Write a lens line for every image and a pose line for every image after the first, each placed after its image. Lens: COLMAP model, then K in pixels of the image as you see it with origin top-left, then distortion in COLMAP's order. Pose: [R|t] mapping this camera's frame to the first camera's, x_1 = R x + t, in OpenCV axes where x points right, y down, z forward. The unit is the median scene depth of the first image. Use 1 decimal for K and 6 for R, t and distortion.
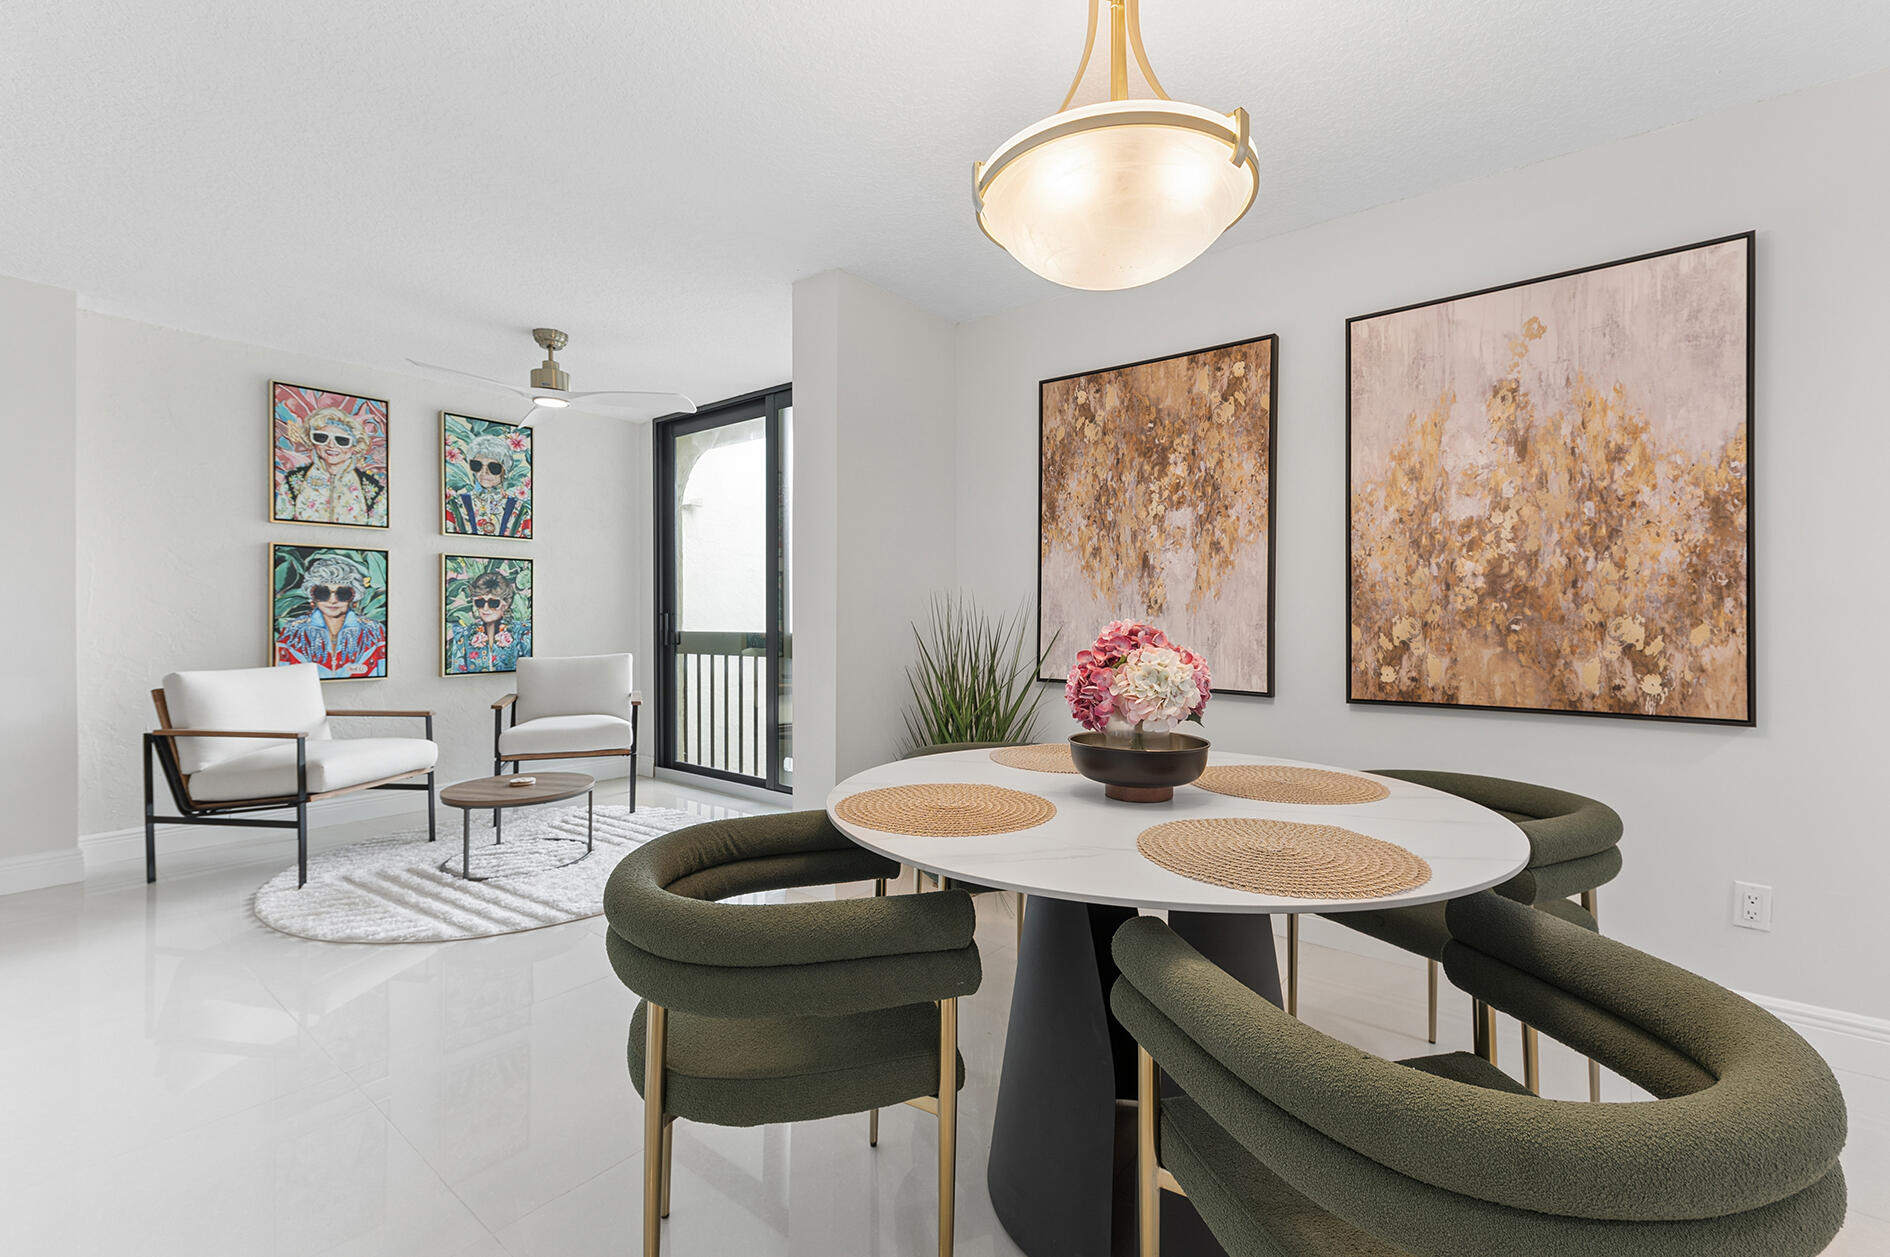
lens RADIAL K [[817.7, 0, 962.4], [0, 817.7, 623.6], [0, 0, 1]] dist [-0.002566, -0.000858]
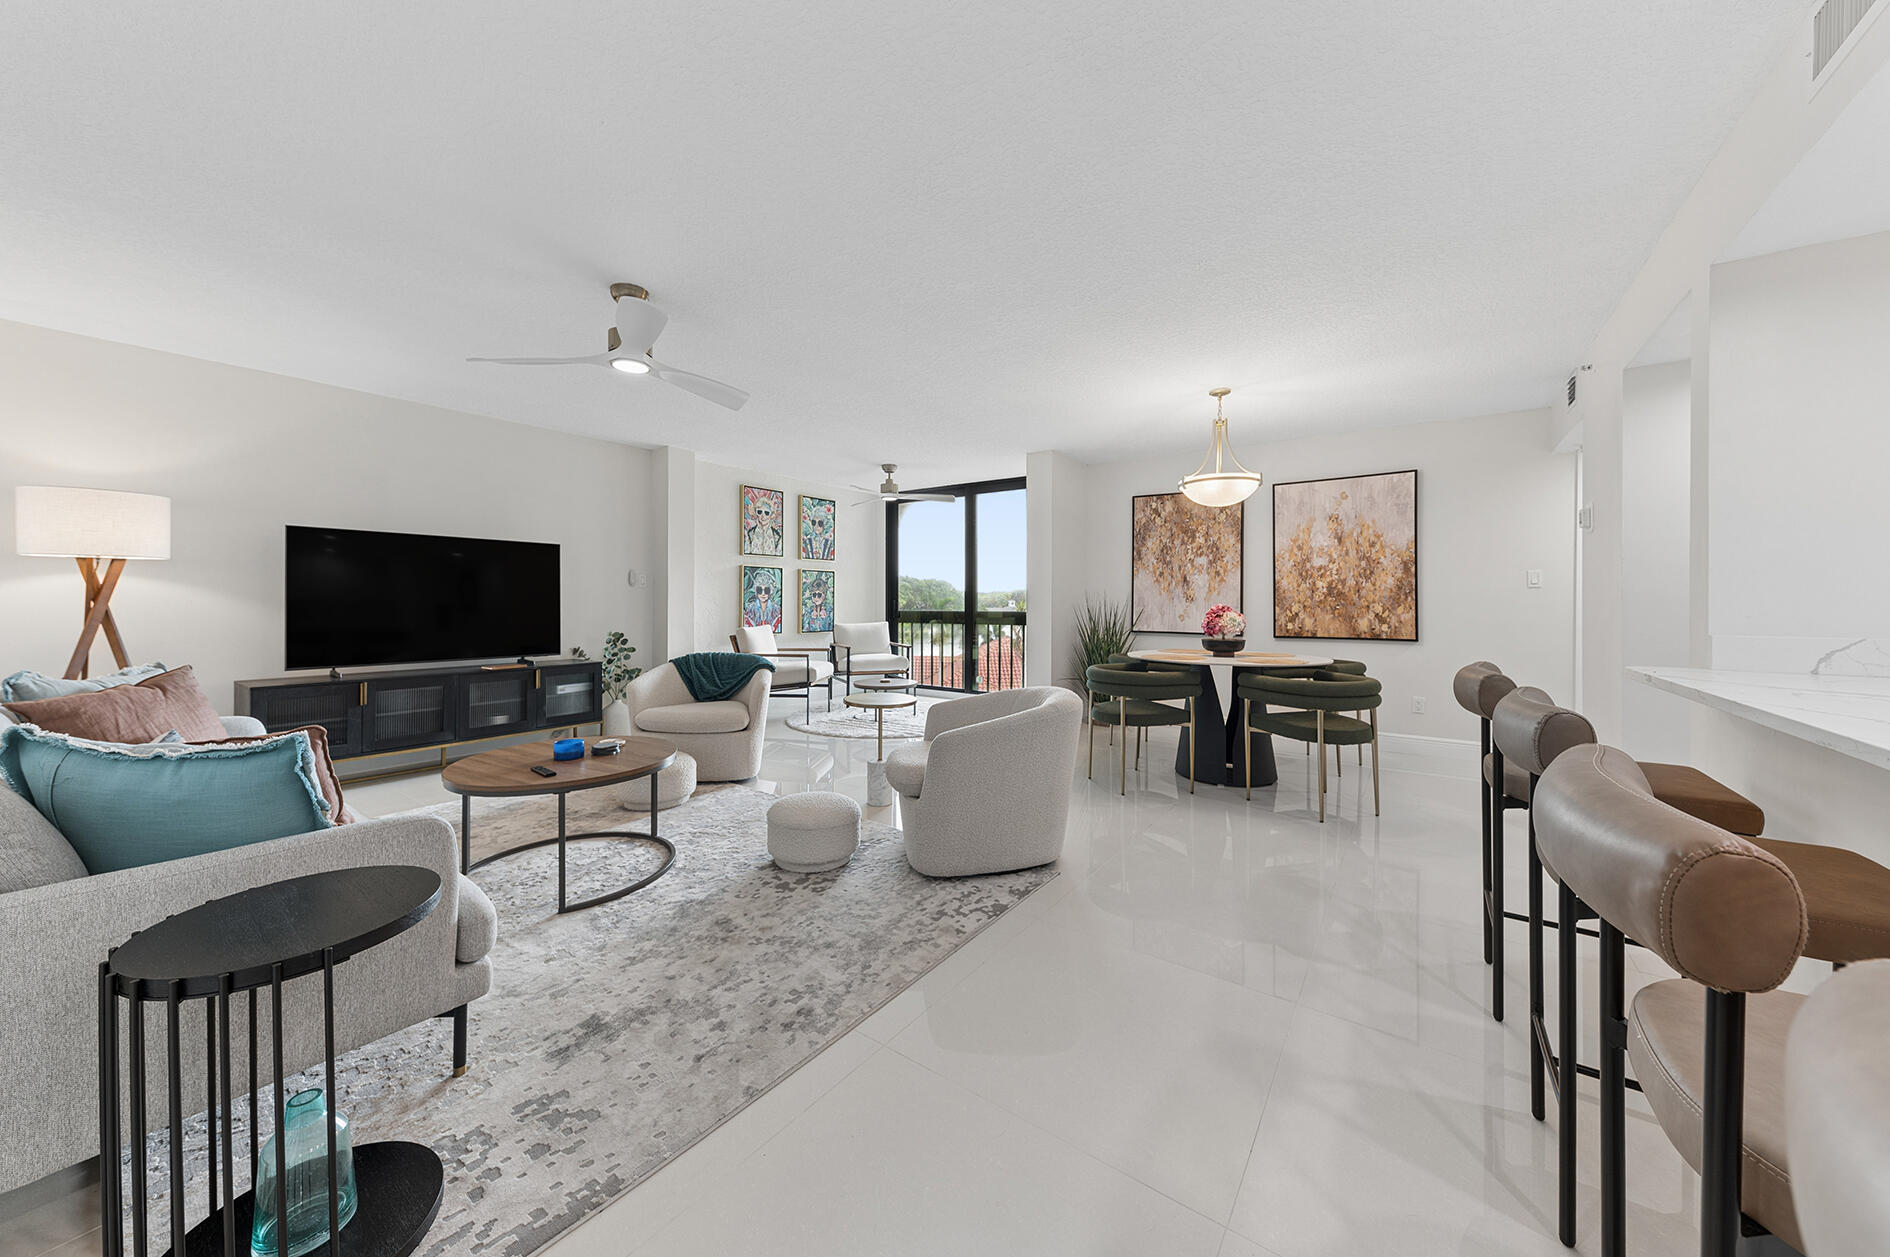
lens RADIAL K [[646.4, 0, 967.8], [0, 646.4, 599.7], [0, 0, 1]] dist [-0.001452, -0.000053]
pose [[0.999133, 0.001743, 0.041601, -0.485272], [-0.001239, 0.999926, -0.012138, 0.005501], [-0.041619, 0.012076, 0.999061, -0.831331]]
